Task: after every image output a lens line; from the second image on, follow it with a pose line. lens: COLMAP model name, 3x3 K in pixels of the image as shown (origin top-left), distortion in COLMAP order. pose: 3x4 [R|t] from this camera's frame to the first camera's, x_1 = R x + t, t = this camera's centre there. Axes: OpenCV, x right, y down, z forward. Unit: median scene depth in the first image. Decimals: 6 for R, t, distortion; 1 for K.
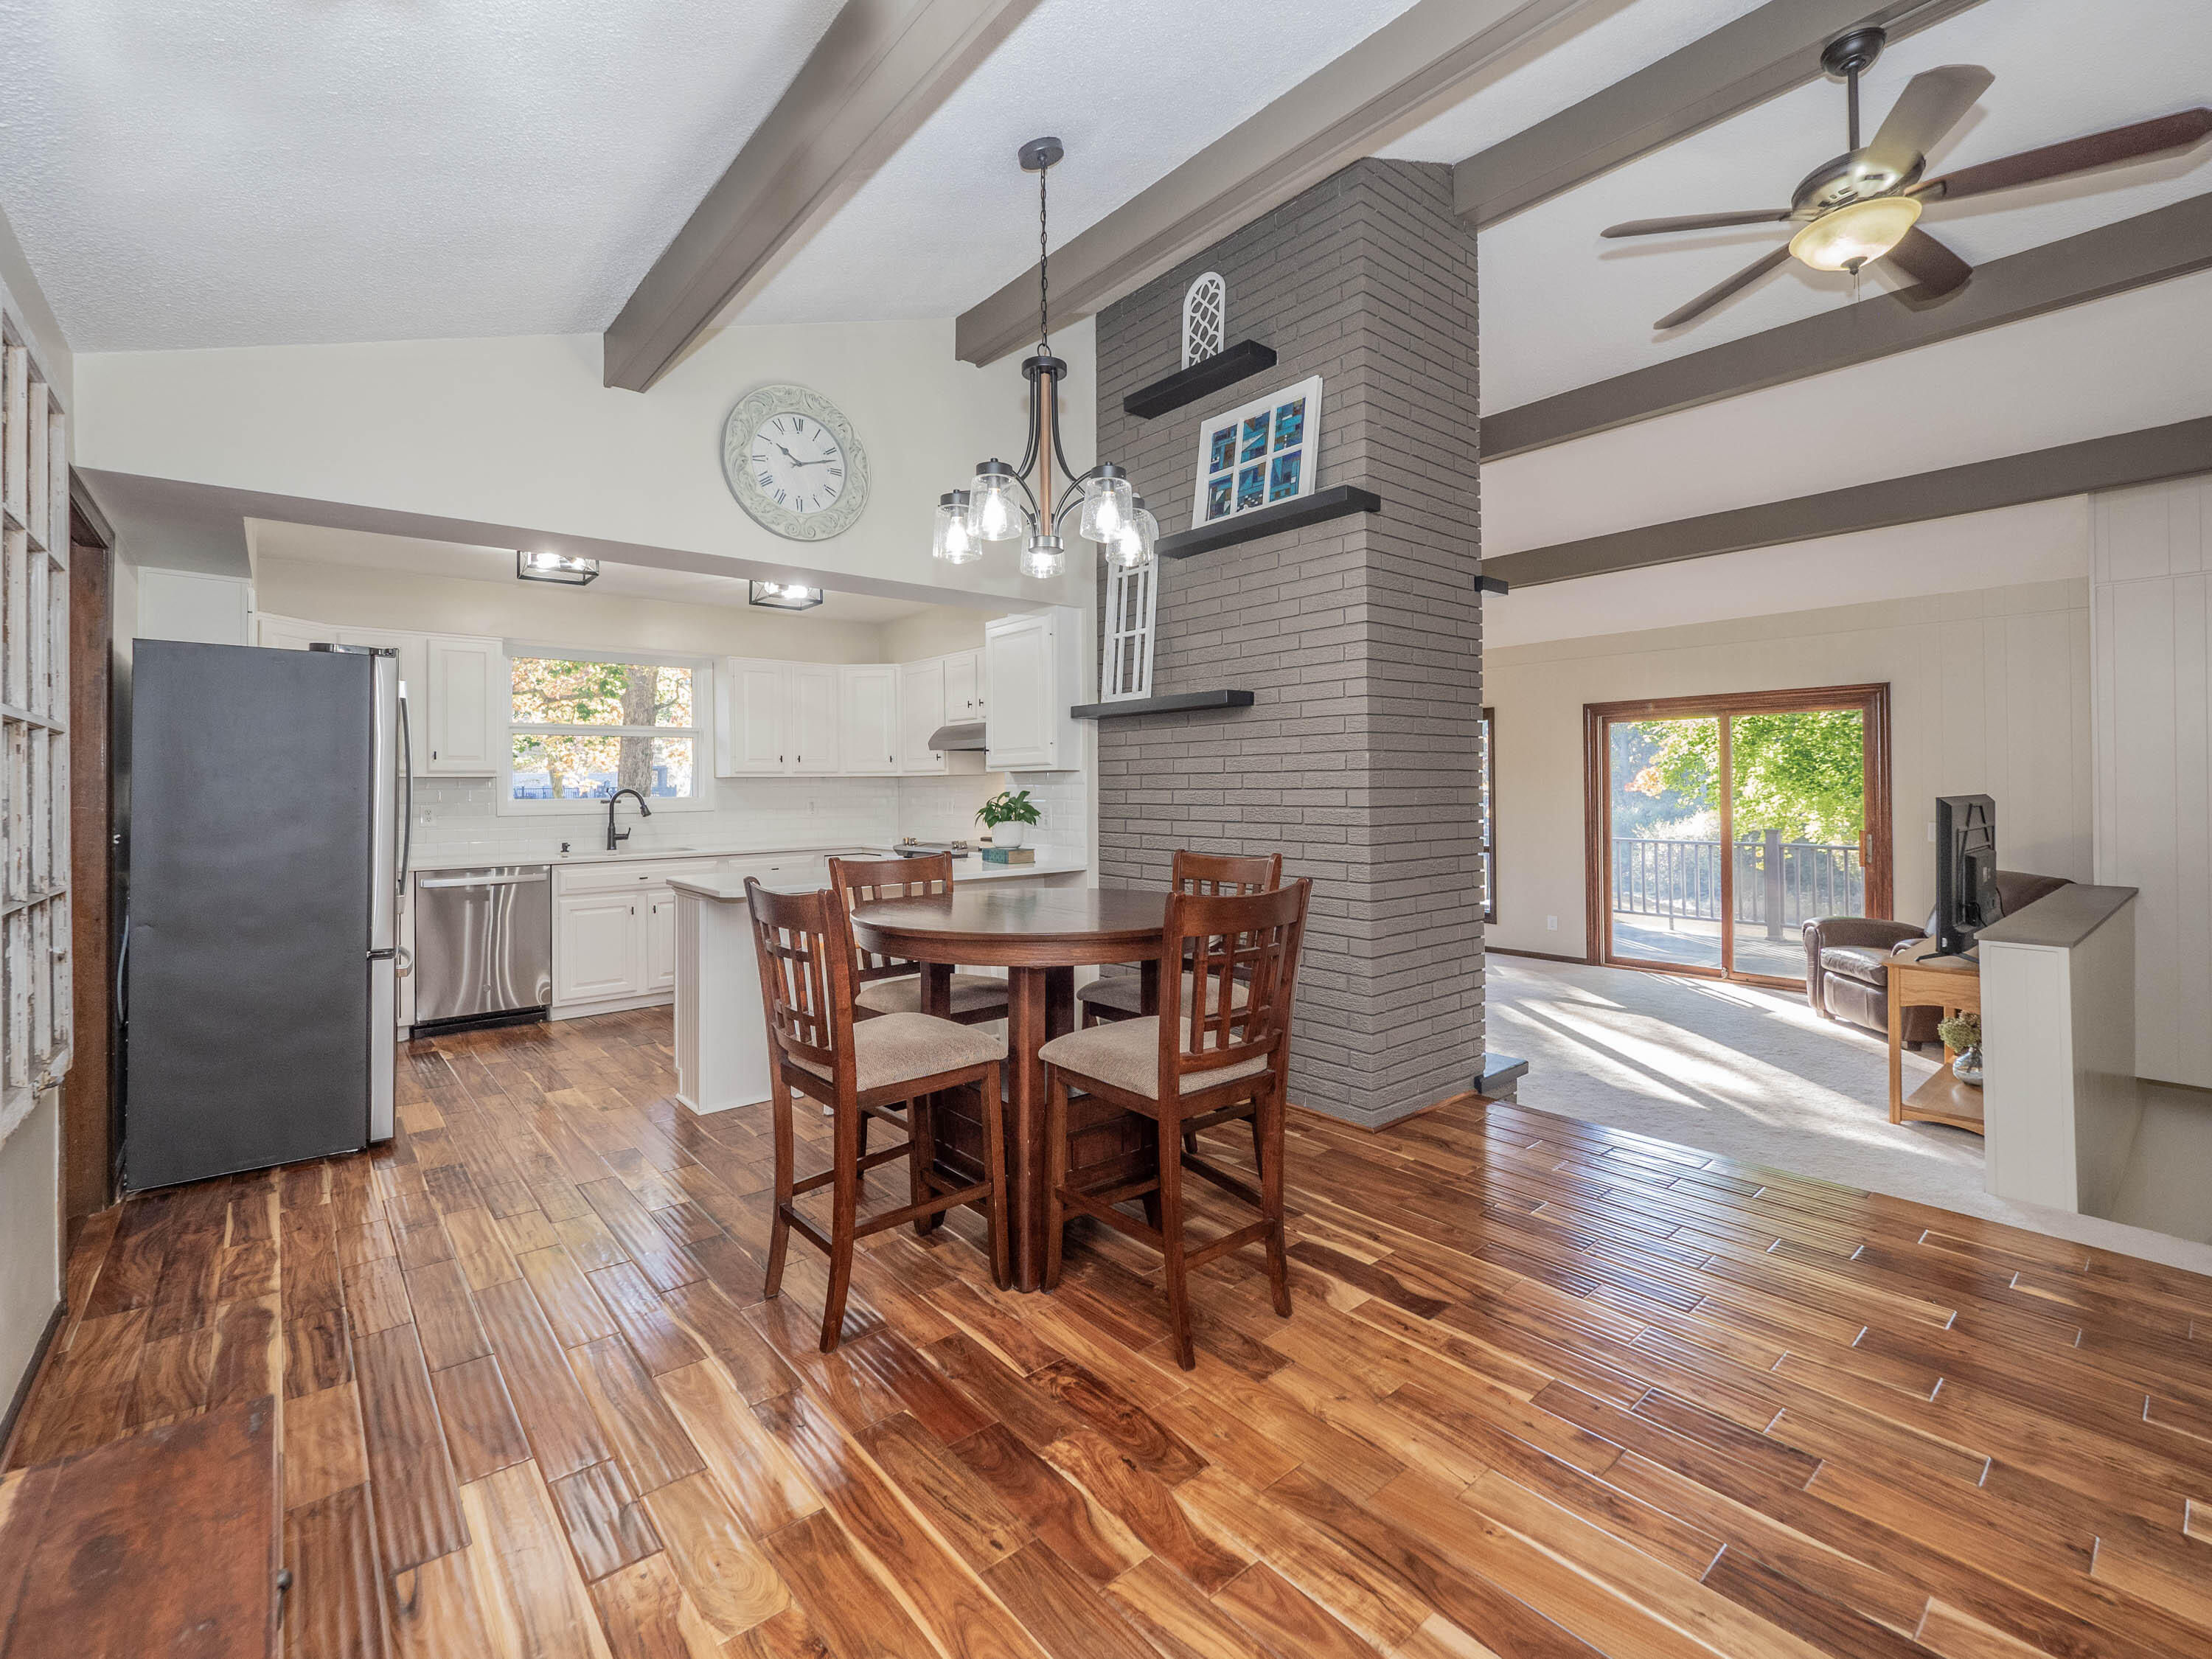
lens RADIAL K [[1000.9, 0, 1119.7], [0, 1000.9, 790.9], [0, 0, 1]] dist [-0.000663, -0.000454]
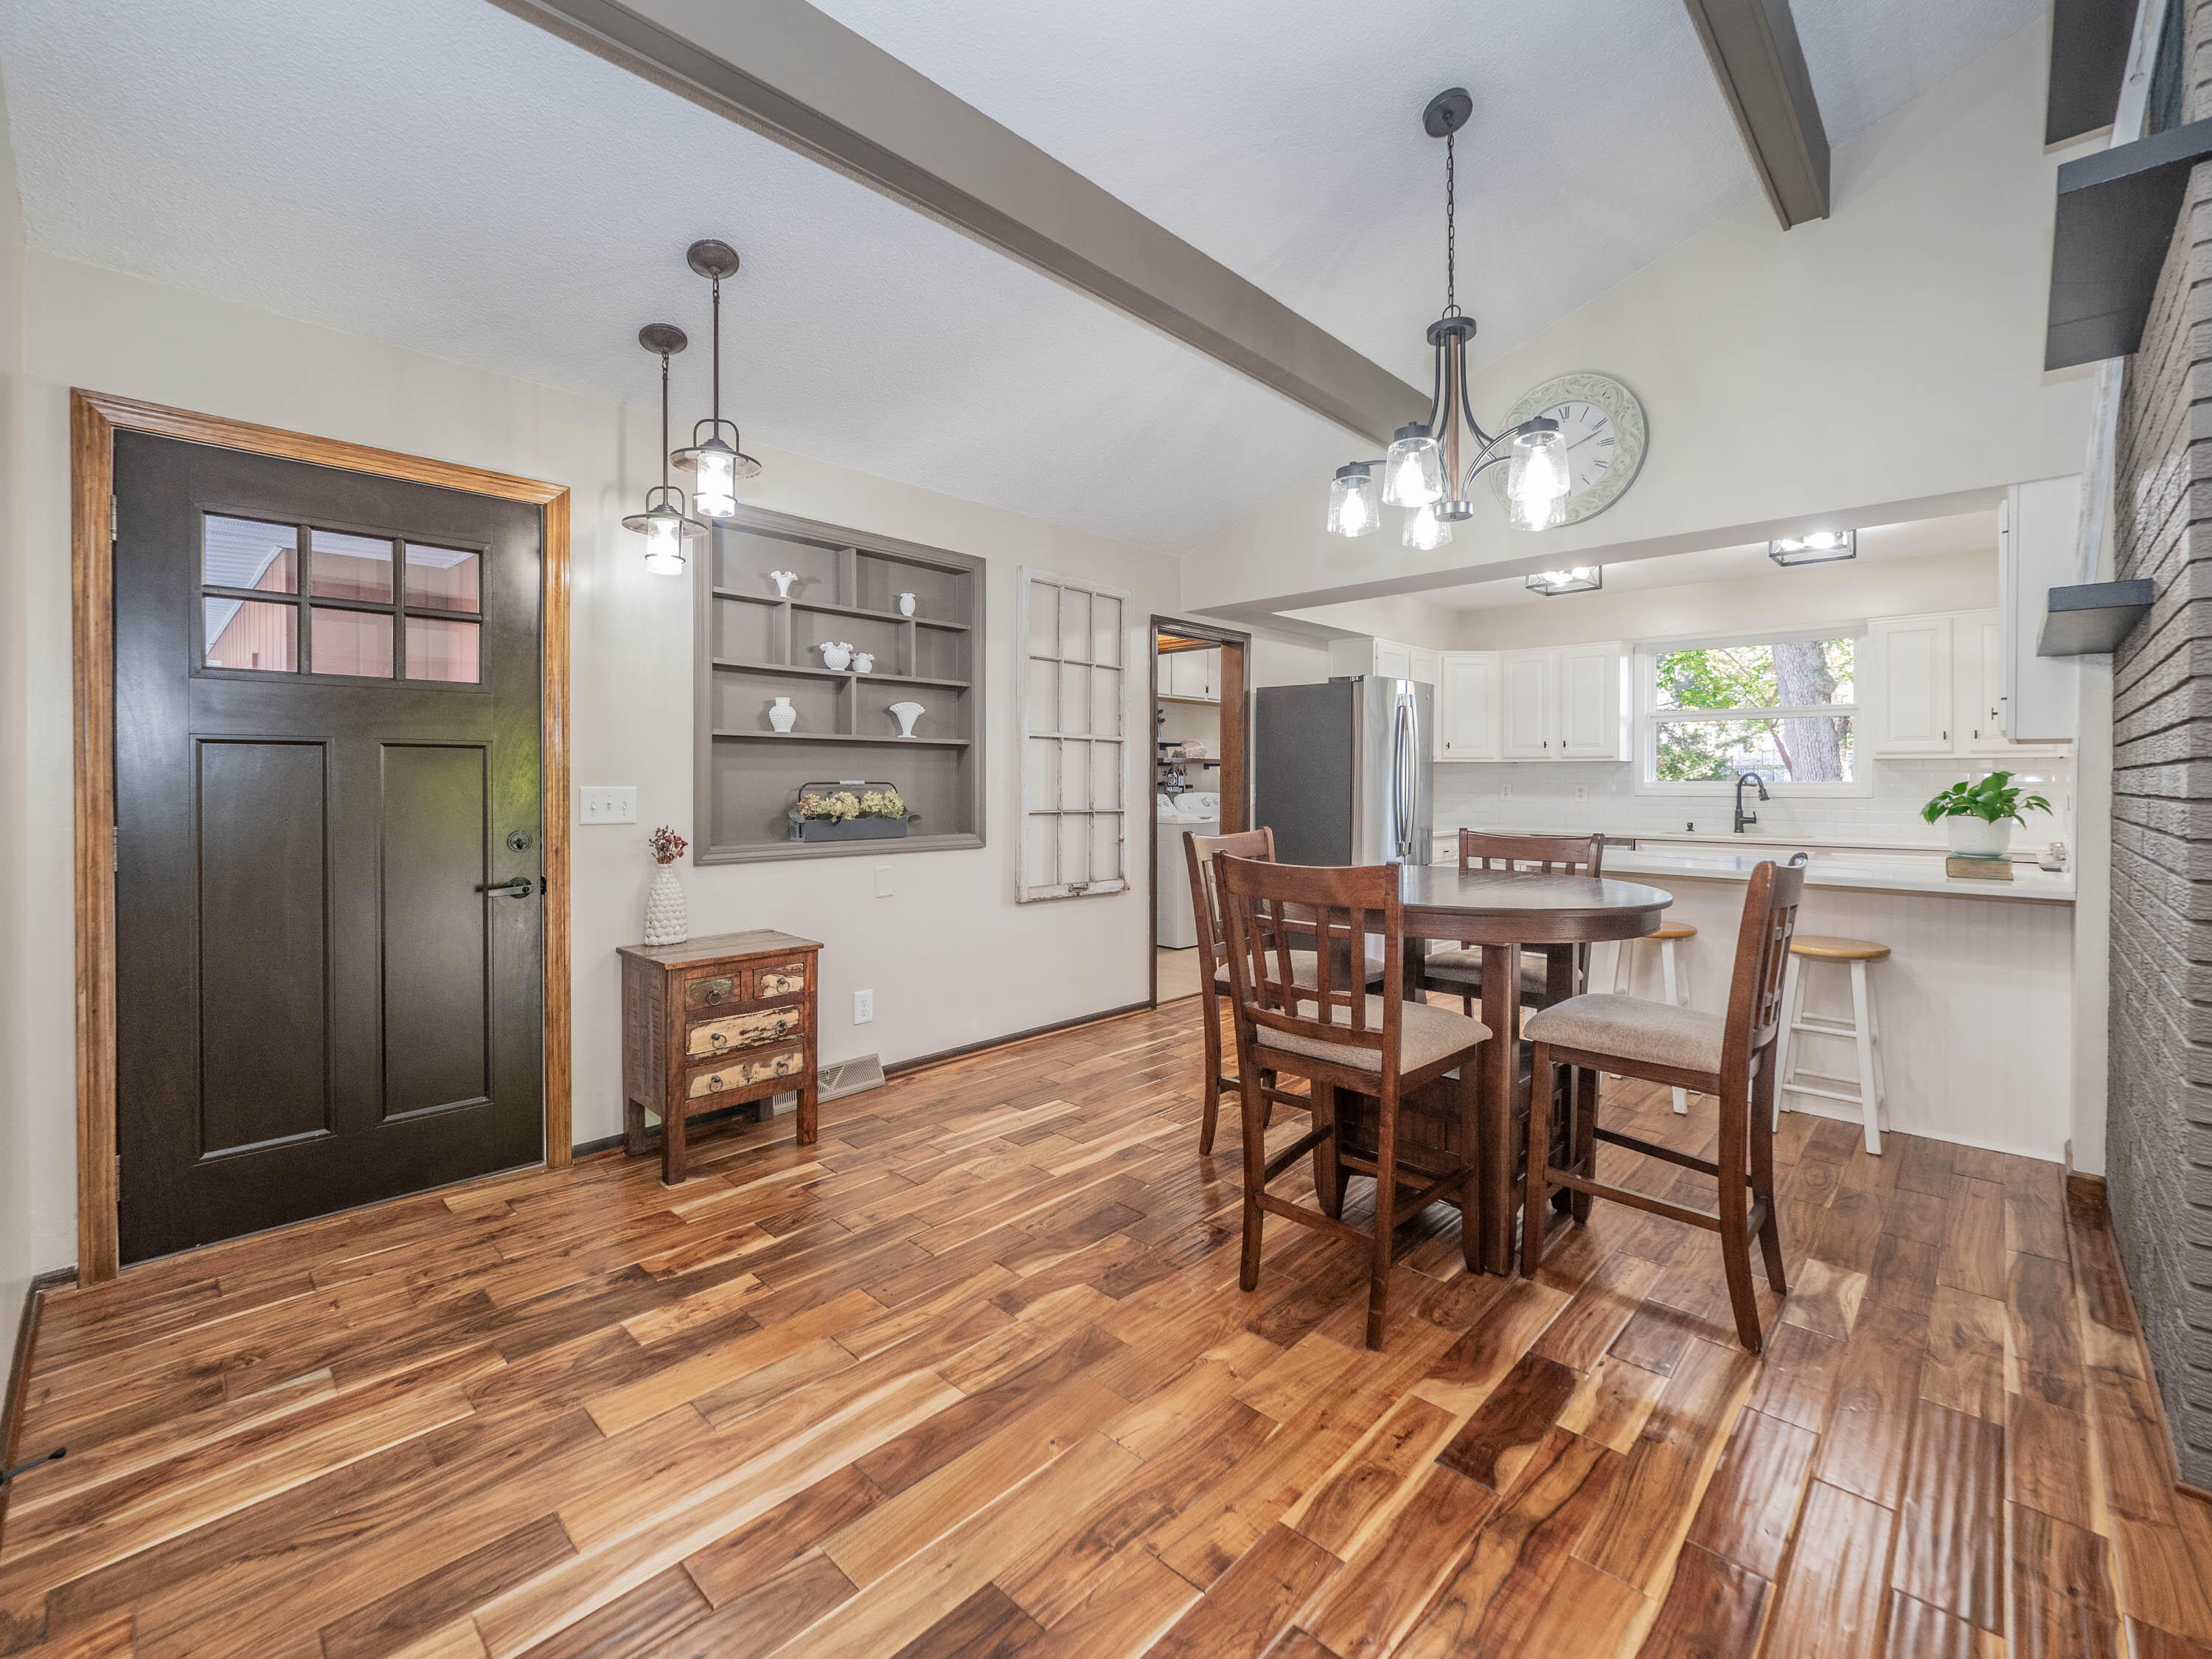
lens RADIAL K [[1000.9, 0, 1119.7], [0, 1000.9, 790.9], [0, 0, 1]] dist [-0.000663, -0.000454]
pose [[0.076333, 0.013577, -0.996990, 1.000486], [-0.008414, 0.999880, 0.012973, 0.020339], [0.997047, 0.007399, 0.076438, 0.686070]]
